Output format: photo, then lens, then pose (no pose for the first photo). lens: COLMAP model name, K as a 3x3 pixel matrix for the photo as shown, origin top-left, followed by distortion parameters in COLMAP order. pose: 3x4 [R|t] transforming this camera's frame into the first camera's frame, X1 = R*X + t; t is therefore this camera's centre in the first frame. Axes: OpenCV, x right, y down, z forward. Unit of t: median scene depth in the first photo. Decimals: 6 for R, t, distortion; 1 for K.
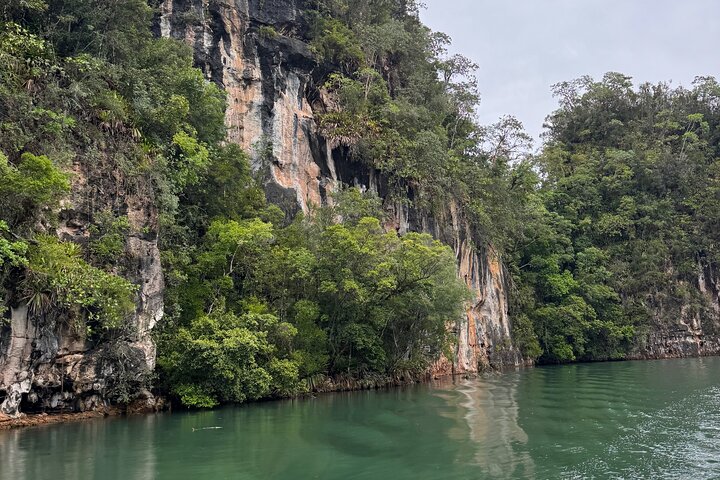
lens RADIAL K [[670.4, 0, 360.0], [0, 670.4, 240.0], [0, 0, 1]] dist [0.158022, -0.312643]
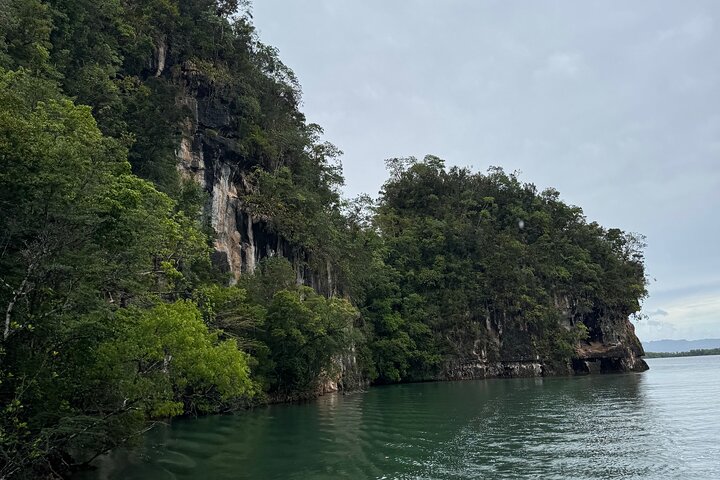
lens RADIAL K [[670.4, 0, 360.0], [0, 670.4, 240.0], [0, 0, 1]] dist [0.158022, -0.312643]
pose [[0.956993, 0.060647, 0.283700, -0.140064], [-0.051716, 0.997905, -0.038871, -0.039128], [-0.285463, 0.022527, 0.958125, -0.222589]]
